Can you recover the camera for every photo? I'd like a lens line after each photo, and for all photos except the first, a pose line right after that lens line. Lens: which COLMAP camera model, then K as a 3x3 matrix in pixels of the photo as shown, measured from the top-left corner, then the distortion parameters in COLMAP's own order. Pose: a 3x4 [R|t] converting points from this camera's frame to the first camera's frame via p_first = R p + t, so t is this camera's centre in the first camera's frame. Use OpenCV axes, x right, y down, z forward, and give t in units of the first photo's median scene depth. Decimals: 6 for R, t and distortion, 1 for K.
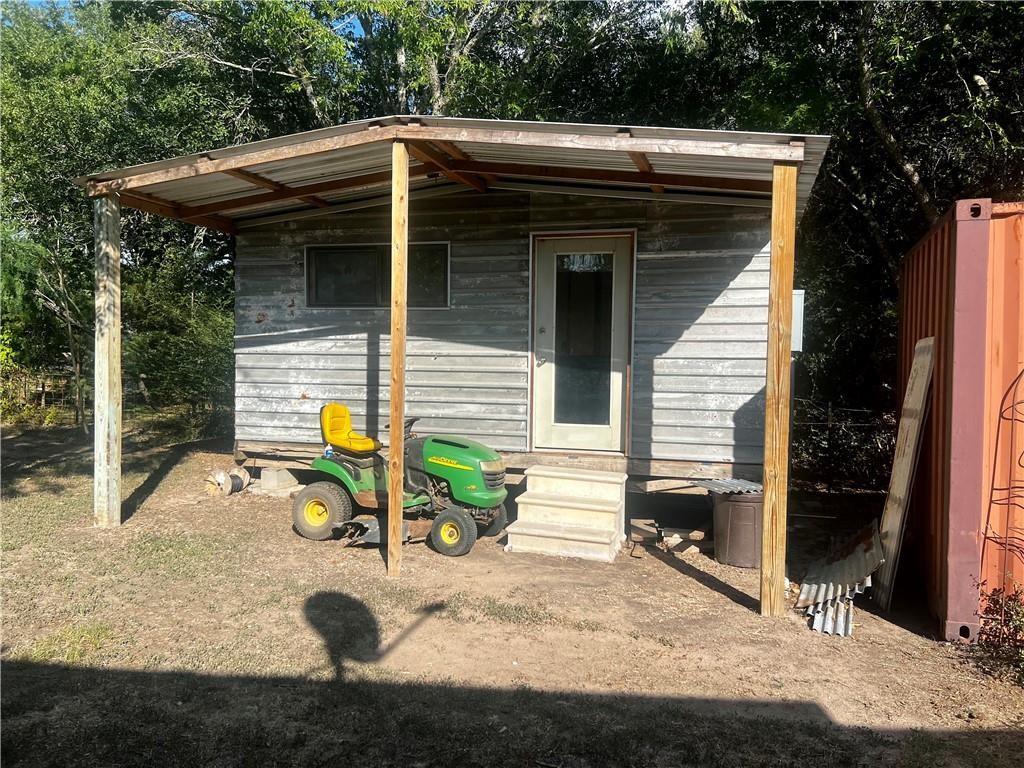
lens RADIAL K [[766.2, 0, 516.6], [0, 766.2, 387.6], [0, 0, 1]] dist [0.039740, -0.010959]
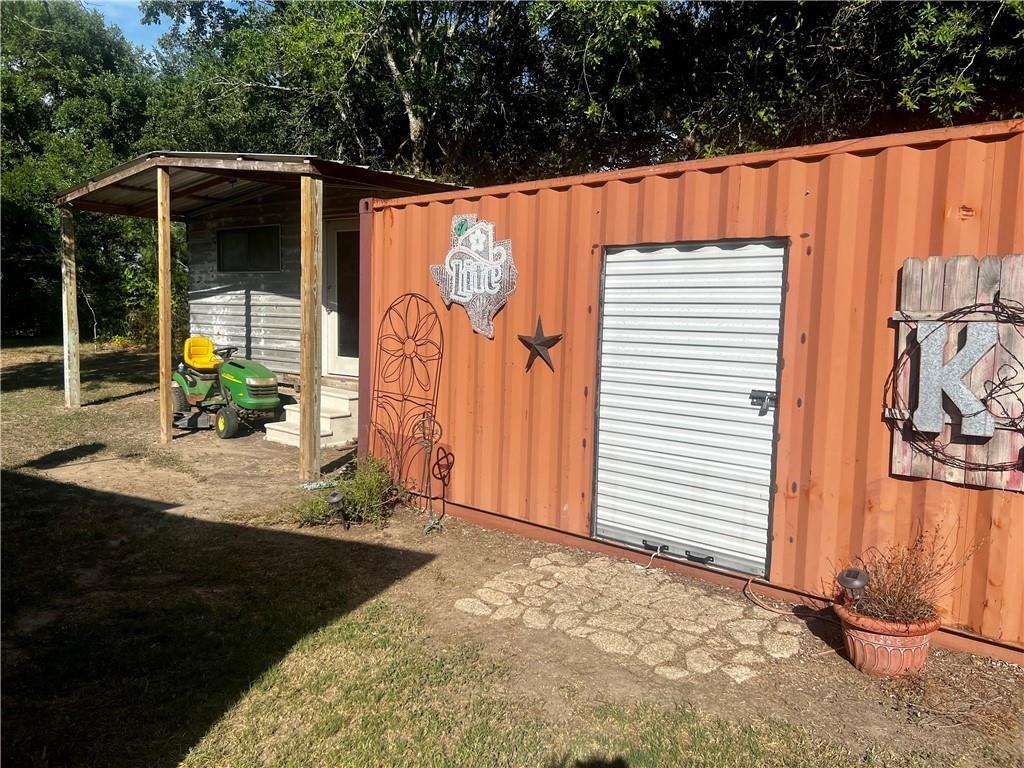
lens RADIAL K [[766.2, 0, 505.7], [0, 766.2, 381.3], [0, 0, 1]] dist [0.039740, -0.010959]
pose [[0.918235, 0.046258, -0.393326, 0.832274], [-0.027507, 0.998206, 0.053180, 0.009902], [0.395080, -0.038013, 0.917860, -0.135426]]
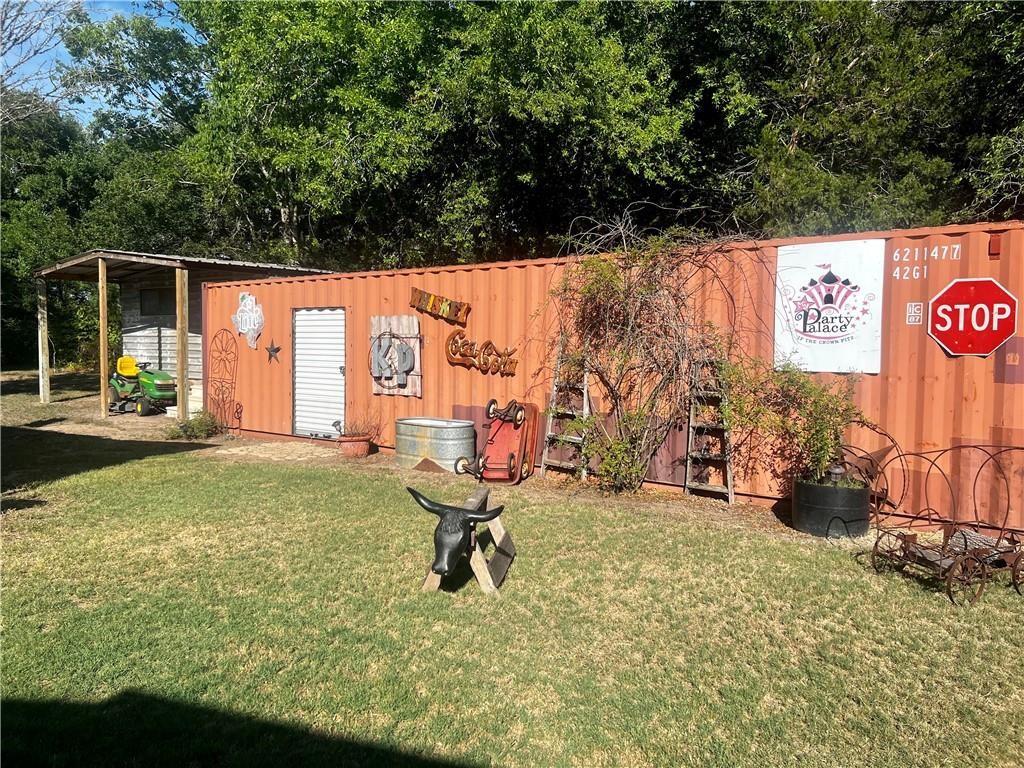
lens RADIAL K [[766.2, 0, 509.7], [0, 766.2, 380.6], [0, 0, 1]] dist [0.039740, -0.010959]
pose [[0.938678, 0.013630, -0.344525, 1.574830], [-0.009142, 0.999851, 0.014648, 0.044741], [0.344673, -0.010600, 0.938663, -0.784086]]
